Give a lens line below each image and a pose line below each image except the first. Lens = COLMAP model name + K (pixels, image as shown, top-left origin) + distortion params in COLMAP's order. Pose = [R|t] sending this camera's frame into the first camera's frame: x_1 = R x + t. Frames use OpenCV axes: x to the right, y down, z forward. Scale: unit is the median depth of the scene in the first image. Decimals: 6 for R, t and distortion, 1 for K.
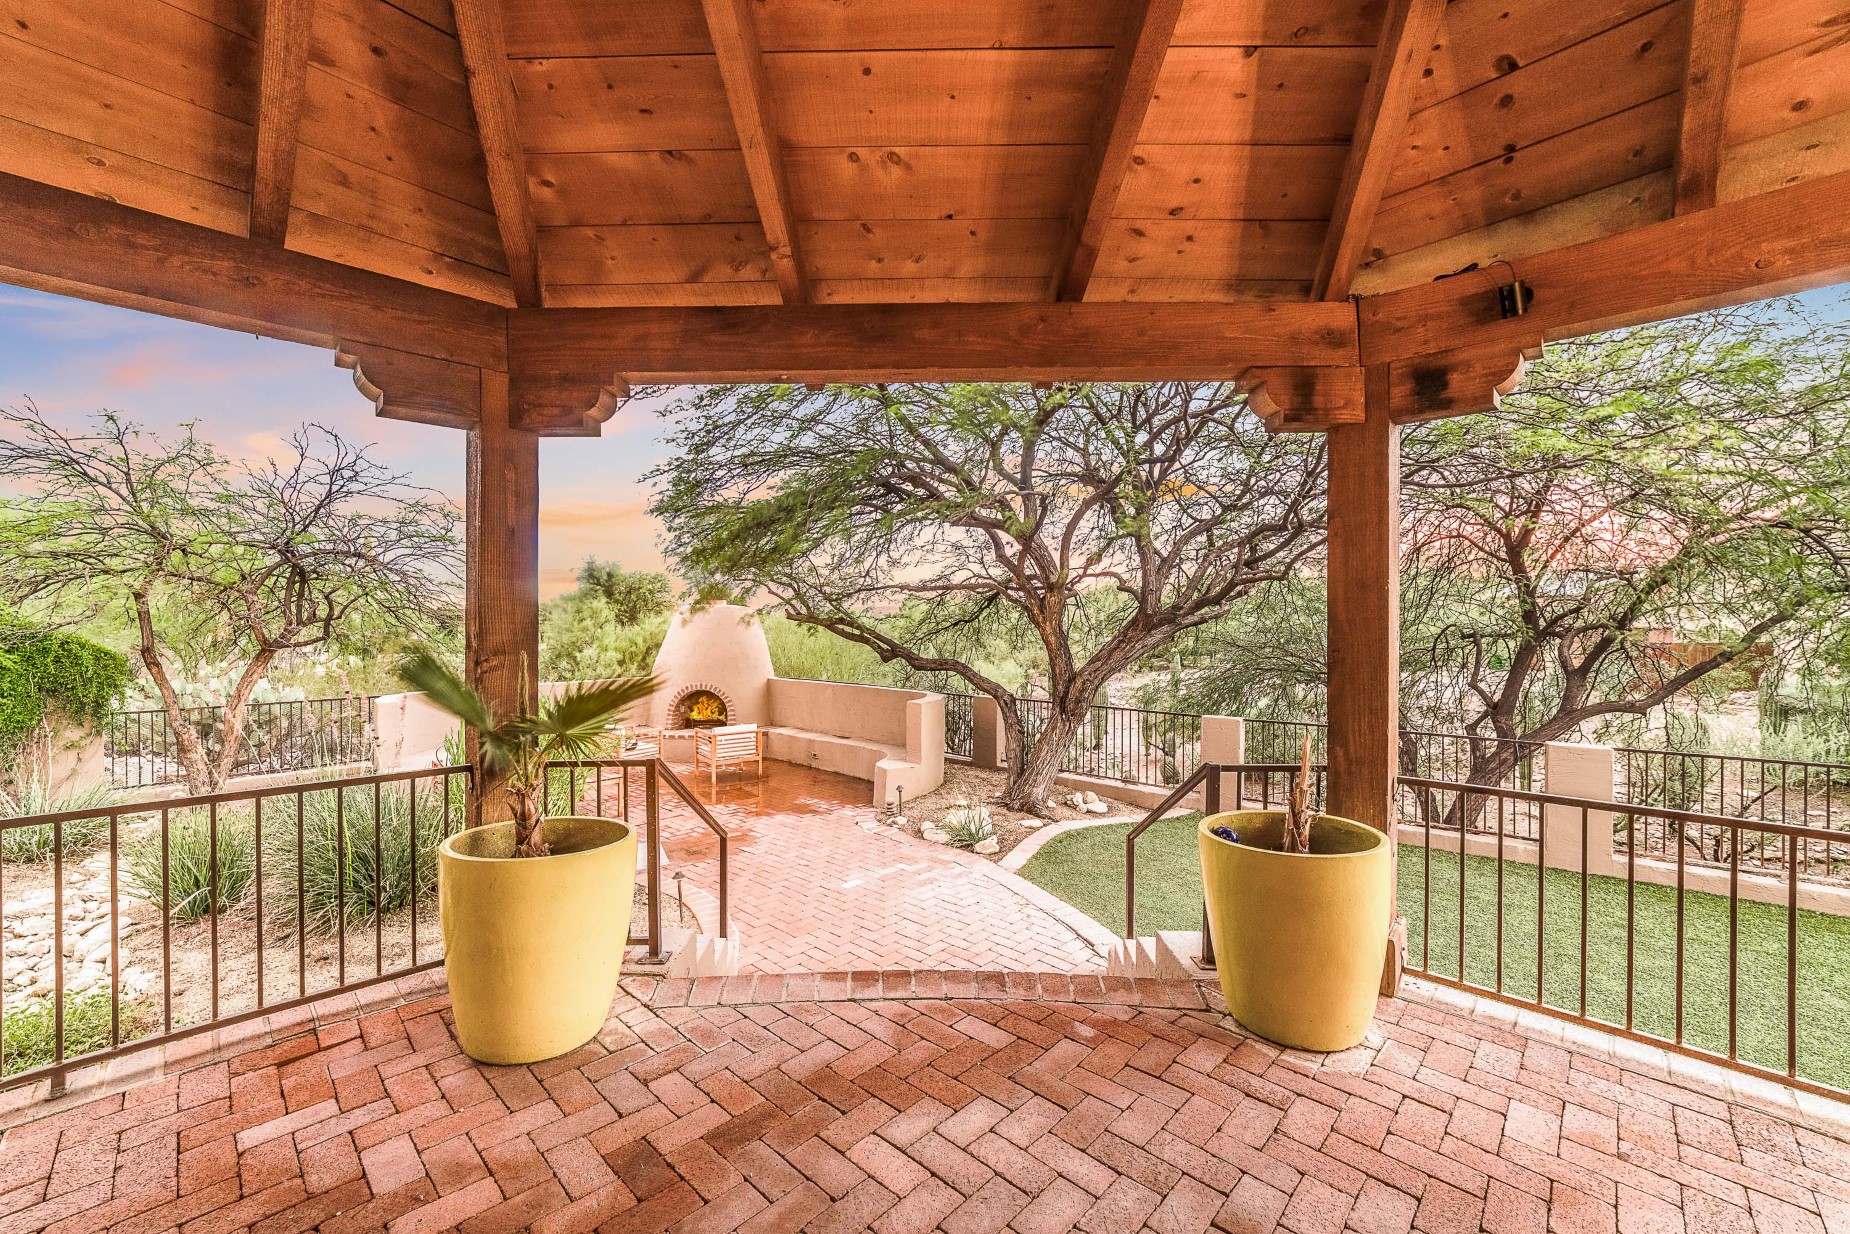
lens RADIAL K [[721.5, 0, 917.3], [0, 721.5, 632.1], [0, 0, 1]] dist [-0.000365, 0.000048]
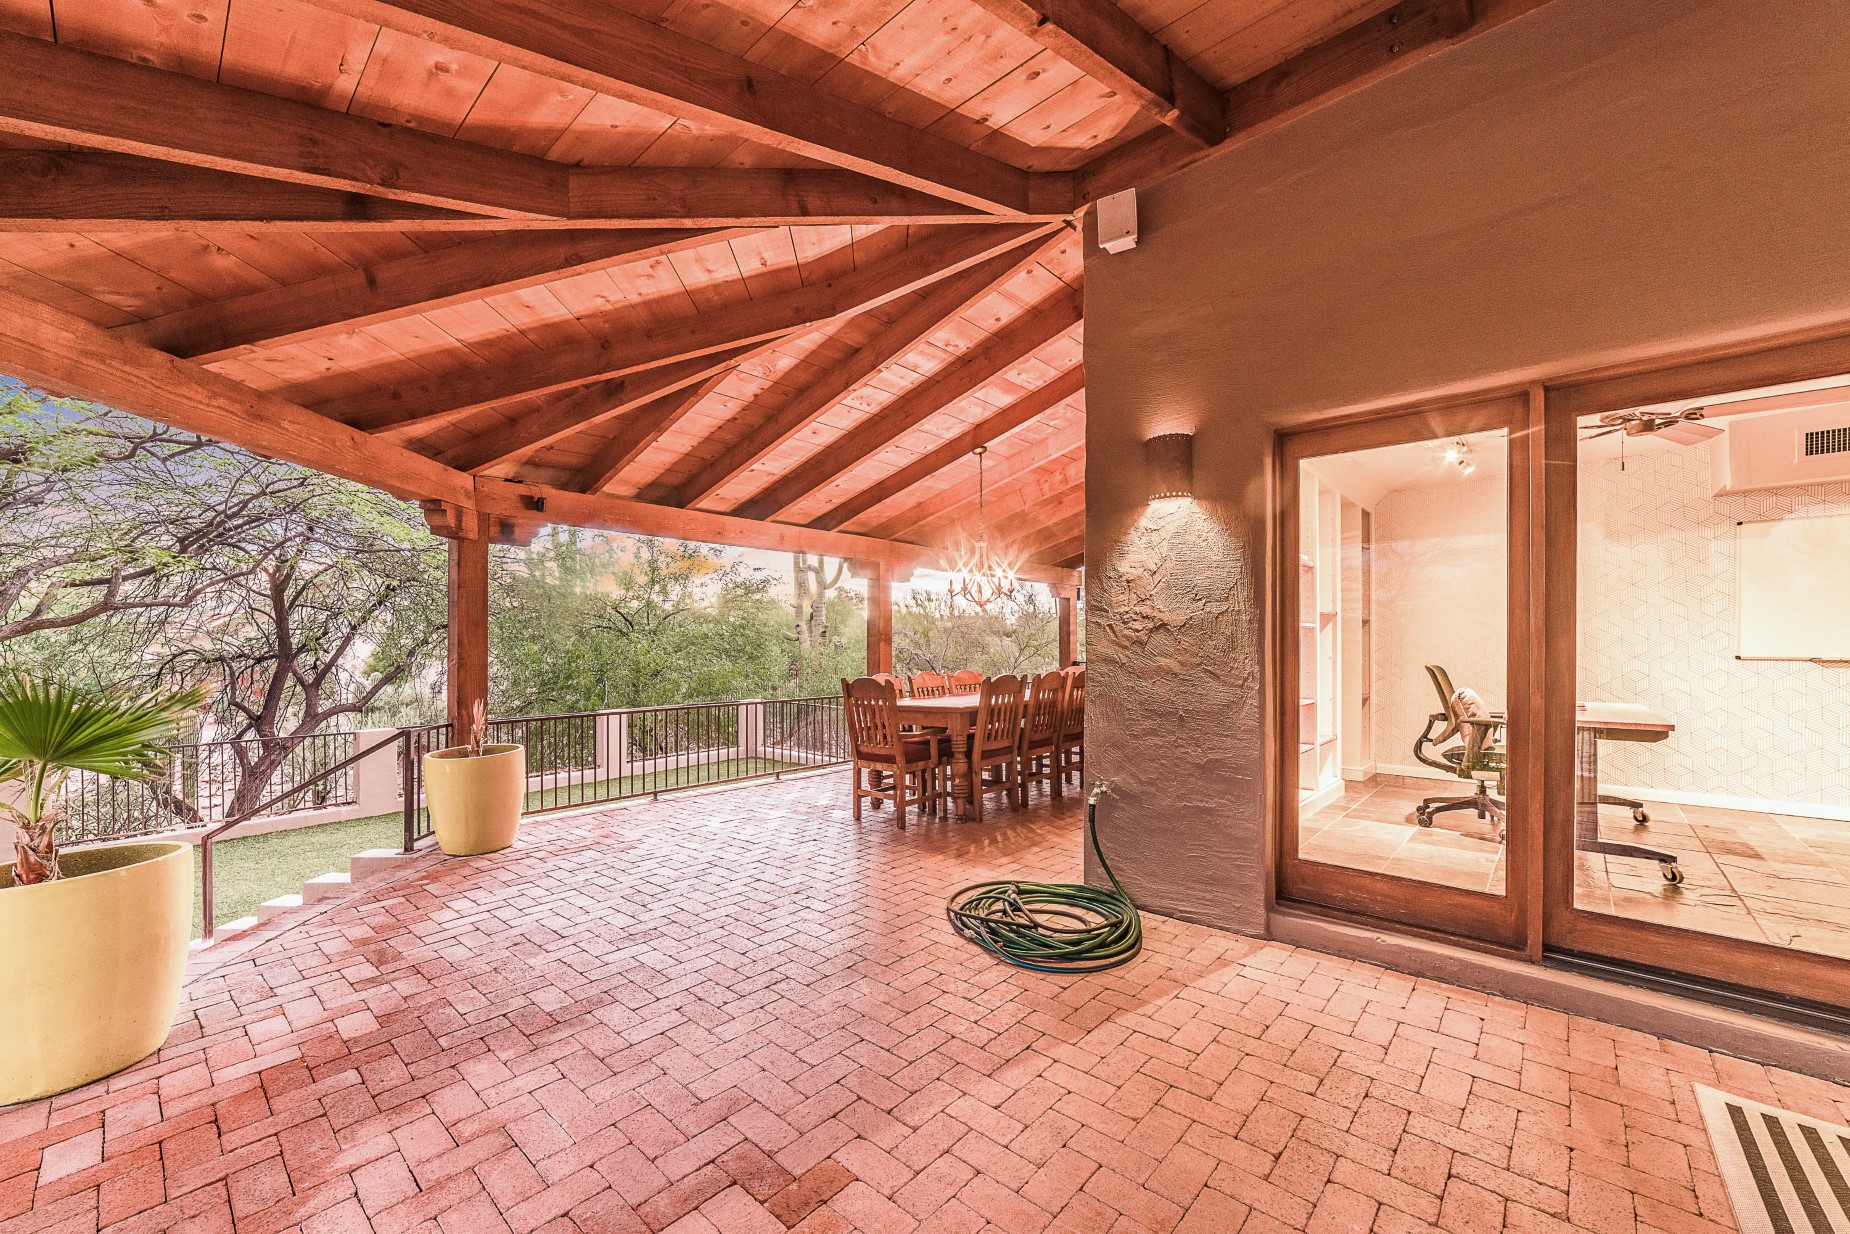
lens RADIAL K [[721.5, 0, 919.6], [0, 721.5, 634.7], [0, 0, 1]] dist [-0.000365, 0.000048]
pose [[-0.063015, 0.015276, 0.997896, -1.535718], [0.023583, 0.999626, -0.013813, 0.023772], [-0.997734, 0.022663, -0.063352, -0.069424]]
